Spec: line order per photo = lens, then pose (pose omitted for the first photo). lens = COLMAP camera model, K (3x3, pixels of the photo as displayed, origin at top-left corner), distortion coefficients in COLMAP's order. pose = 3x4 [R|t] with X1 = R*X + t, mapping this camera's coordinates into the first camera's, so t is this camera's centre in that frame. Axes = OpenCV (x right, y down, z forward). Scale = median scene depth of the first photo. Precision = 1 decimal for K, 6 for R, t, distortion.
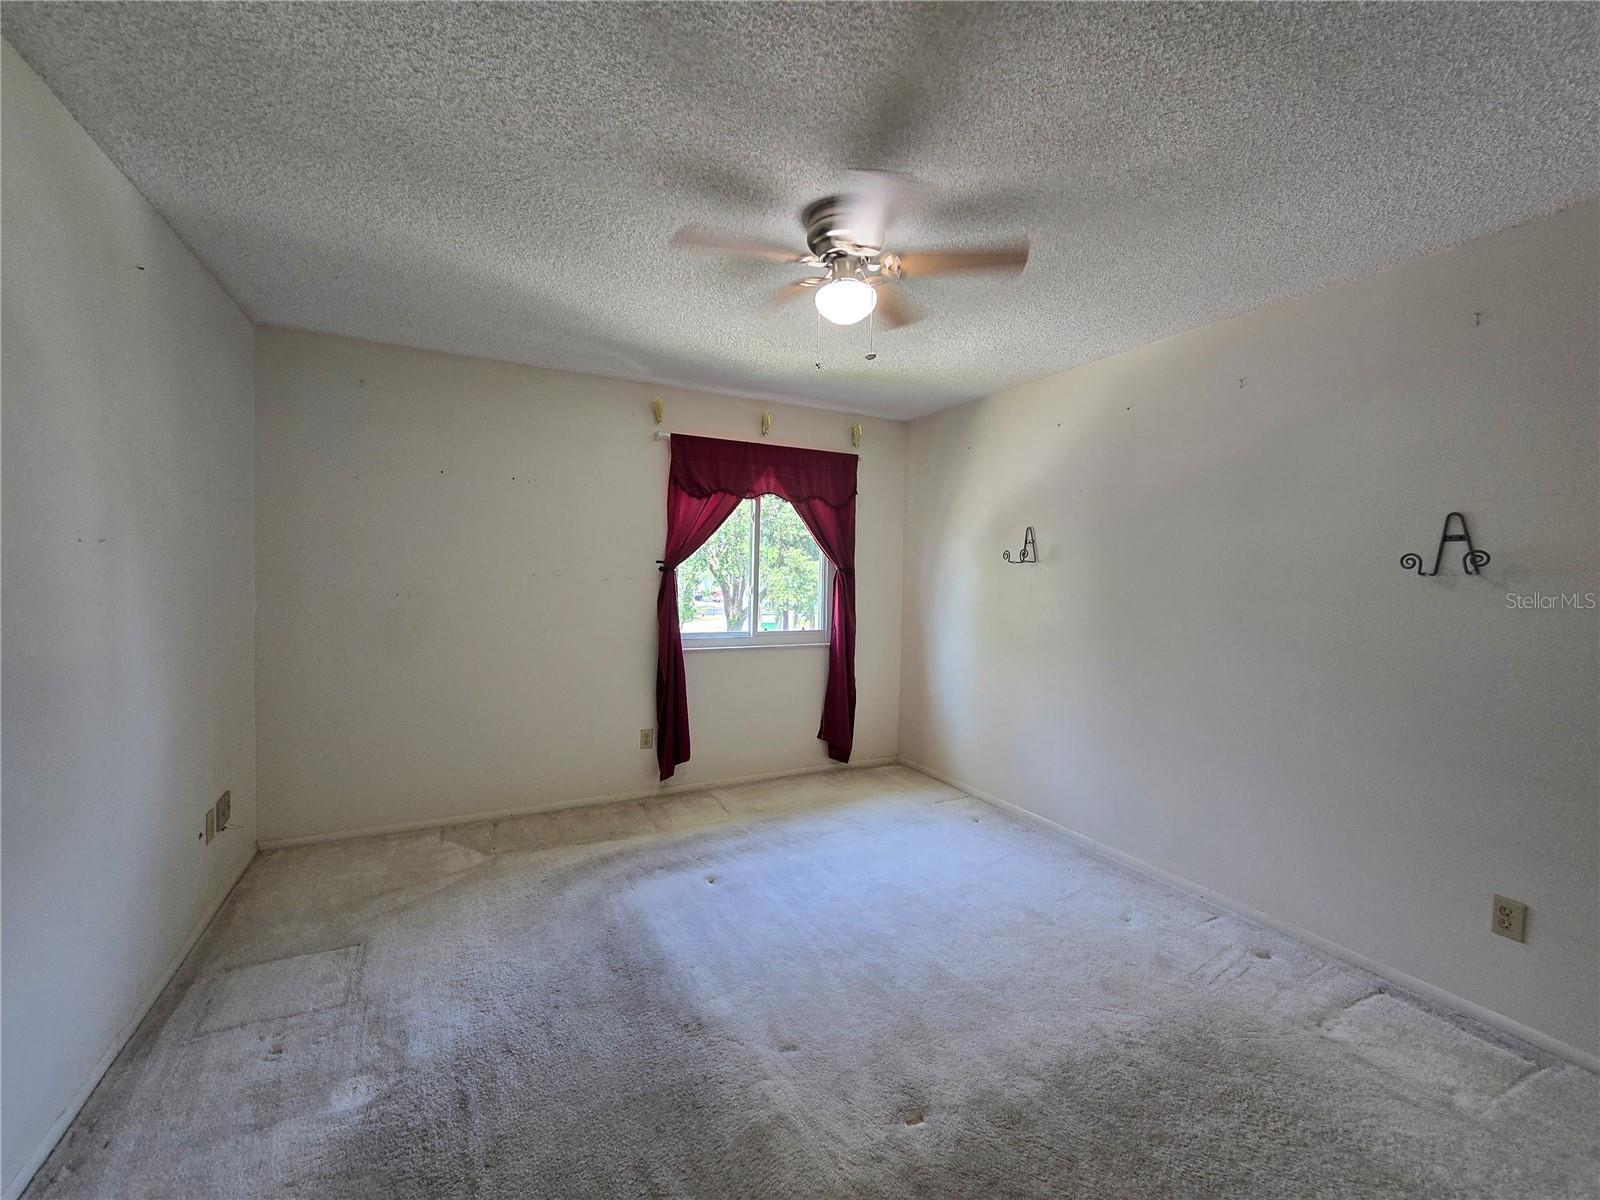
lens RADIAL K [[659.1, 0, 804.8], [0, 659.1, 588.5], [0, 0, 1]] dist [-0.002292, 0.000536]
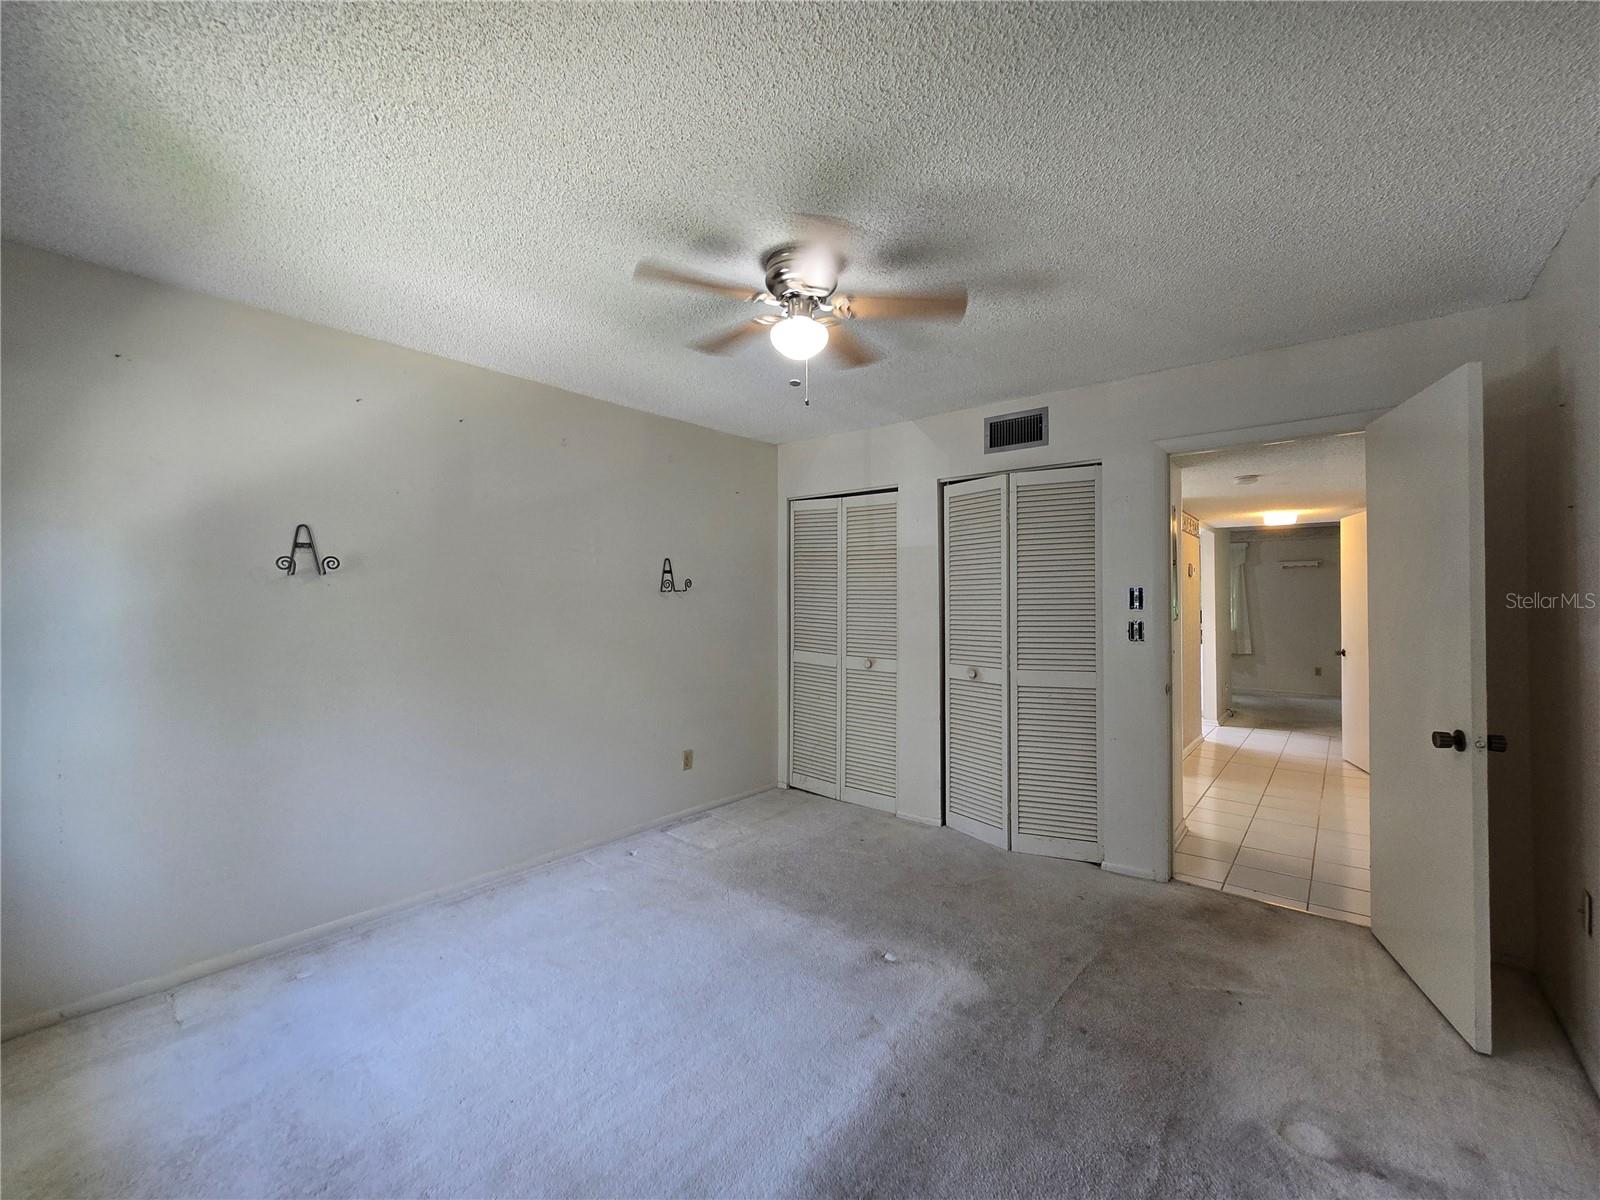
lens RADIAL K [[659.1, 0, 804.8], [0, 659.1, 588.5], [0, 0, 1]] dist [-0.002292, 0.000536]
pose [[-0.346591, -0.018050, 0.937843, -0.948335], [0.023099, 0.999347, 0.027770, -0.075834], [-0.937732, 0.031288, -0.345947, 1.342373]]
